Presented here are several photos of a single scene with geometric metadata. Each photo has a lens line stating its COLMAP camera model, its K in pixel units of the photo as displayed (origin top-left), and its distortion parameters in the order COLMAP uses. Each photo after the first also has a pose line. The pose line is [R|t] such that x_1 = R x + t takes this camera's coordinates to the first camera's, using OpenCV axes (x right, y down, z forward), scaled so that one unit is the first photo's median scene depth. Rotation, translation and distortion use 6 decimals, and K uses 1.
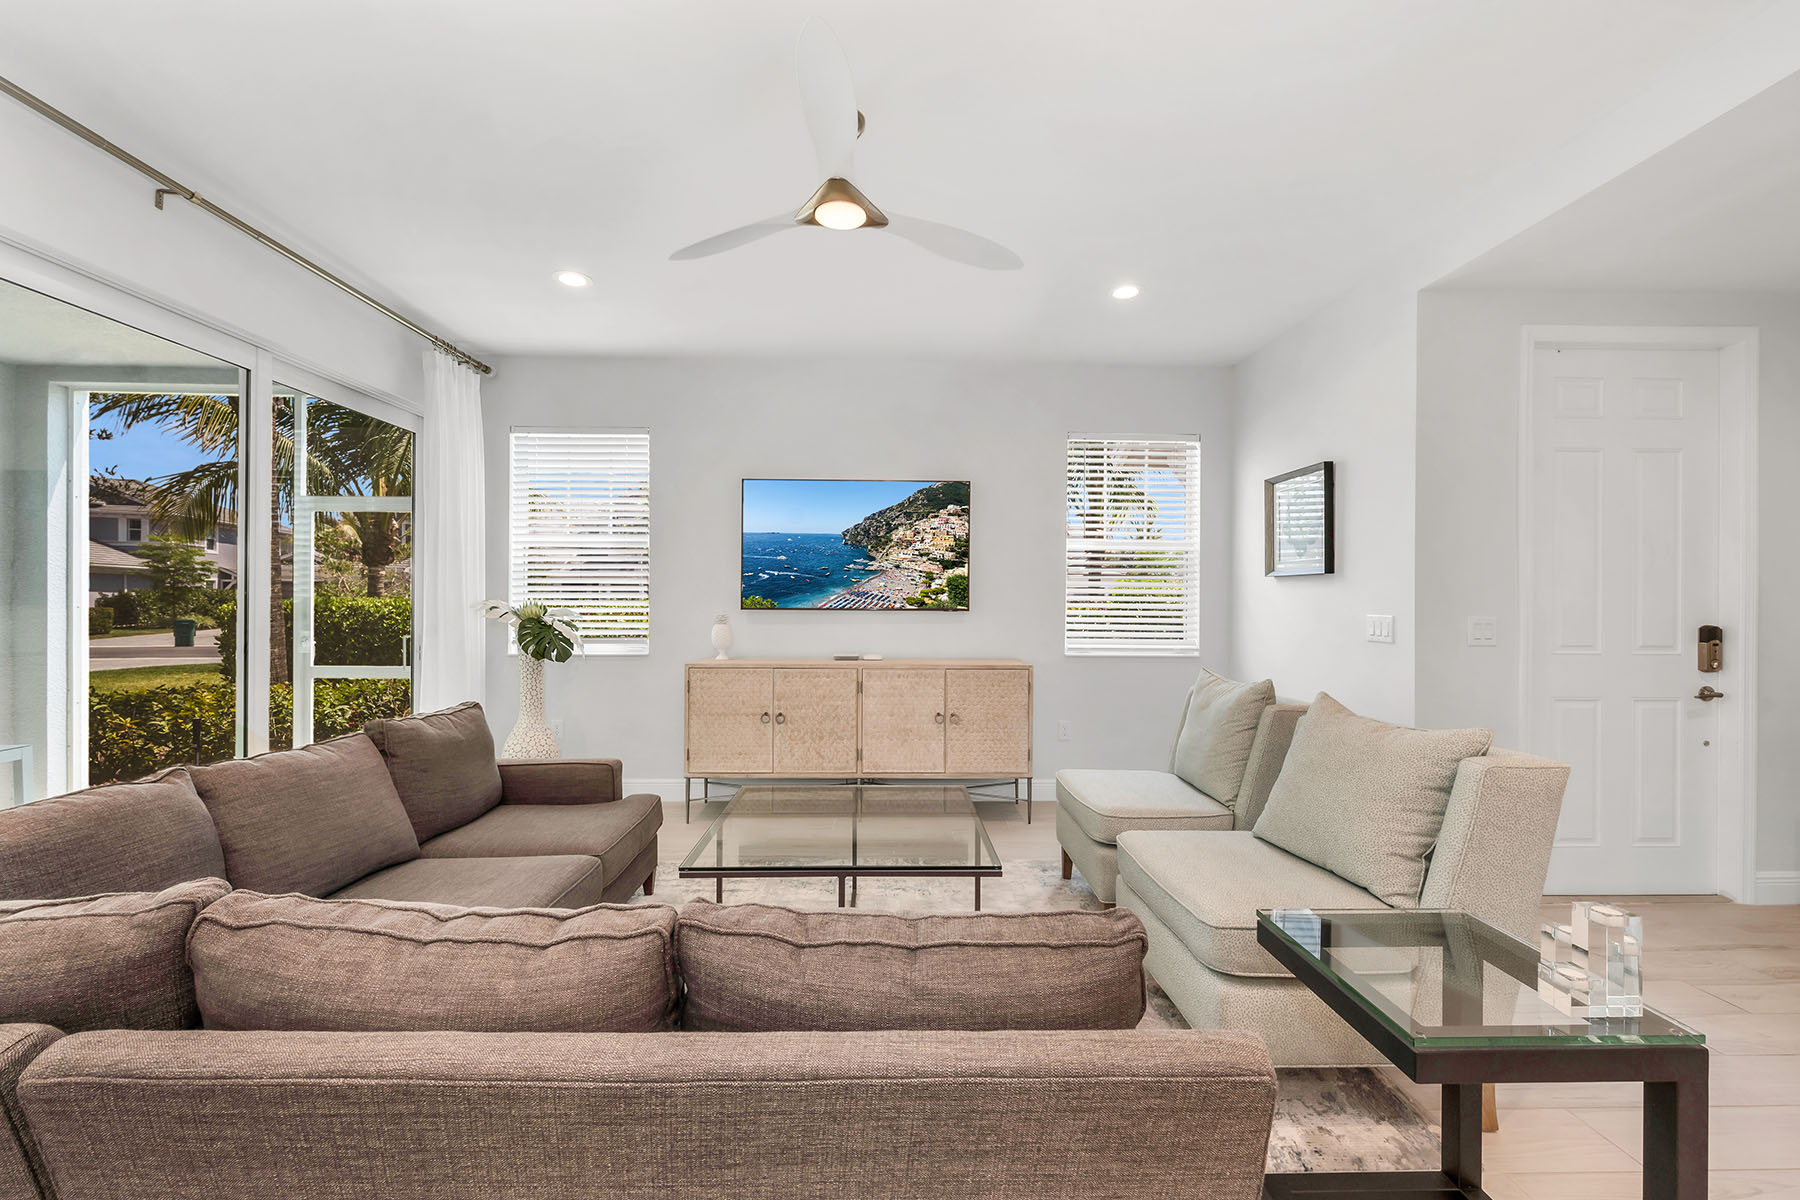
lens RADIAL K [[718.9, 0, 896.1], [0, 718.9, 605.9], [0, 0, 1]] dist [-0.001353, 0.000093]
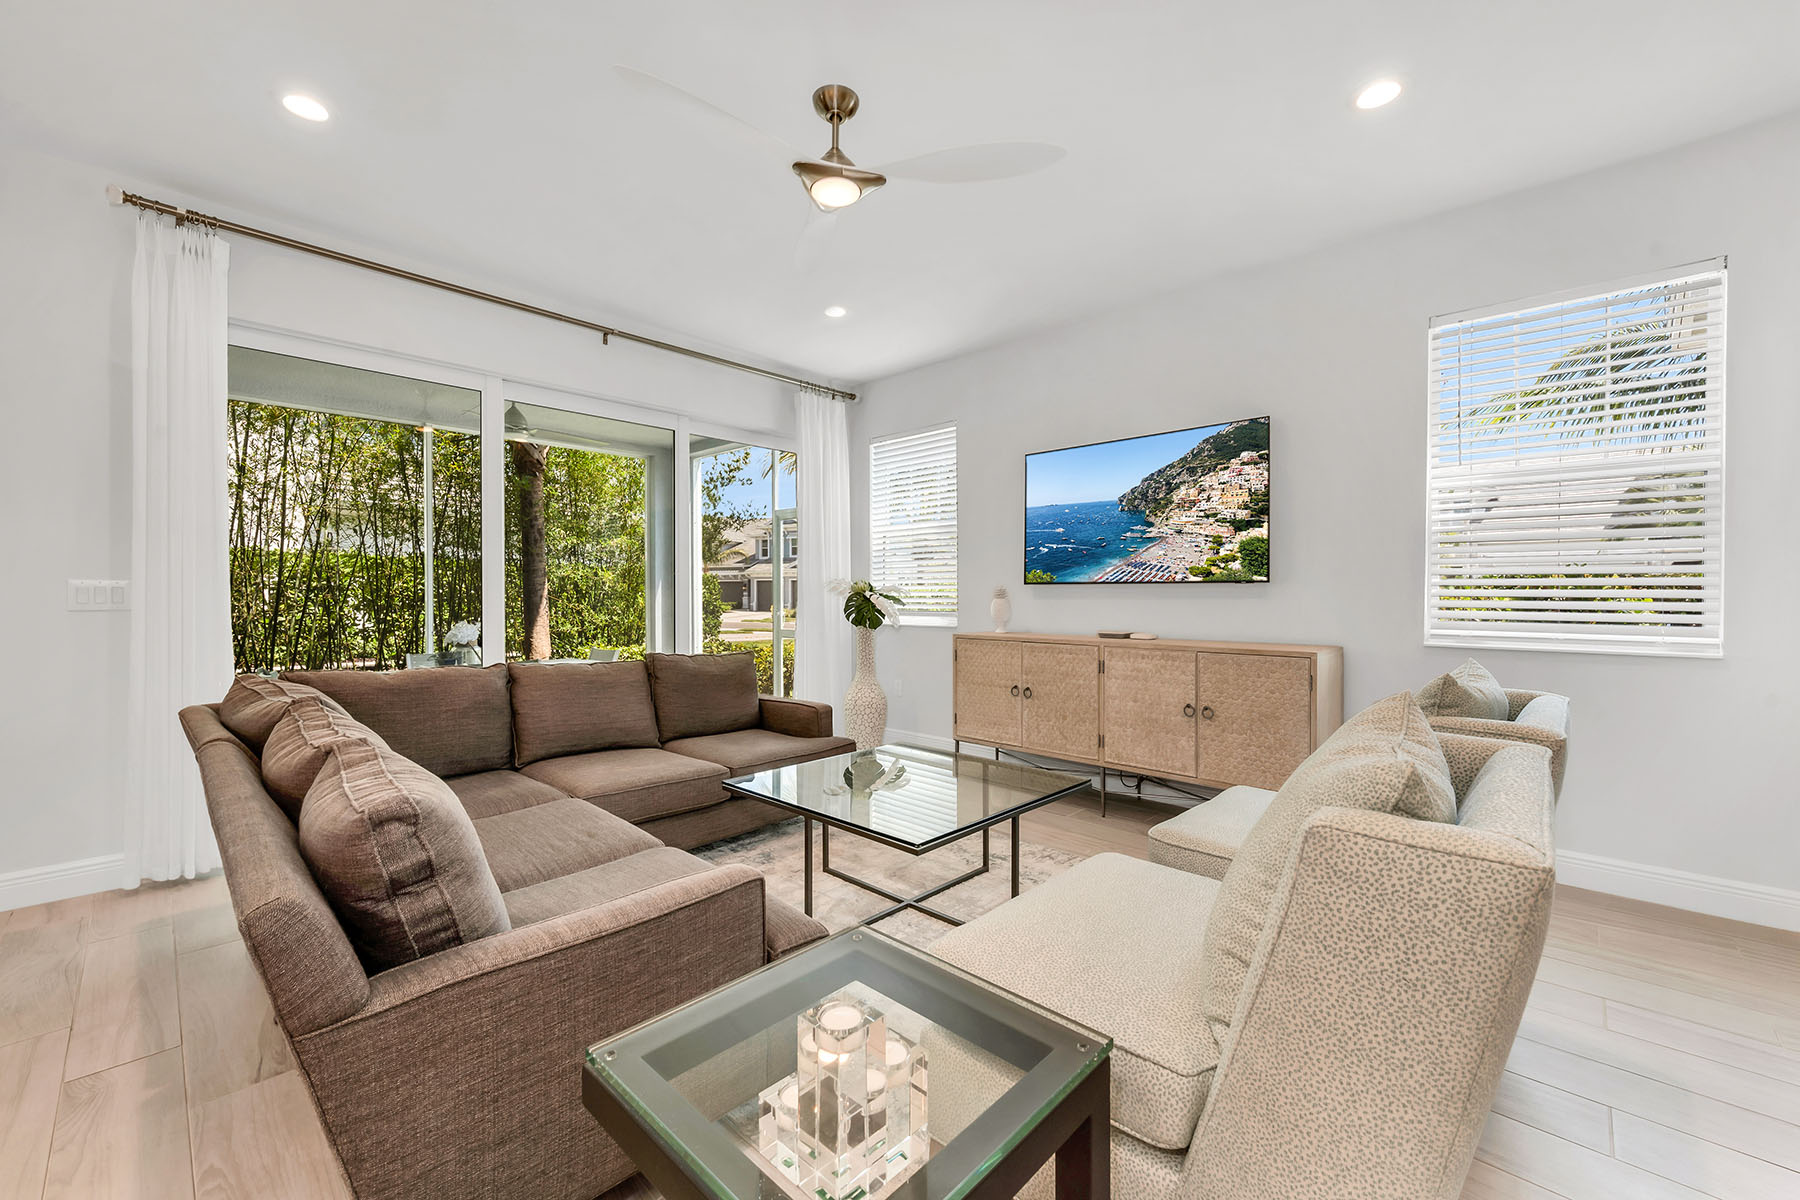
lens RADIAL K [[718.9, 0, 899.9], [0, 718.9, 599.4], [0, 0, 1]] dist [-0.001353, 0.000093]
pose [[0.707778, 0.000082, -0.706435, 0.371284], [0.000743, 0.999999, 0.000860, 0.024695], [0.706434, -0.001134, 0.707778, 0.161251]]
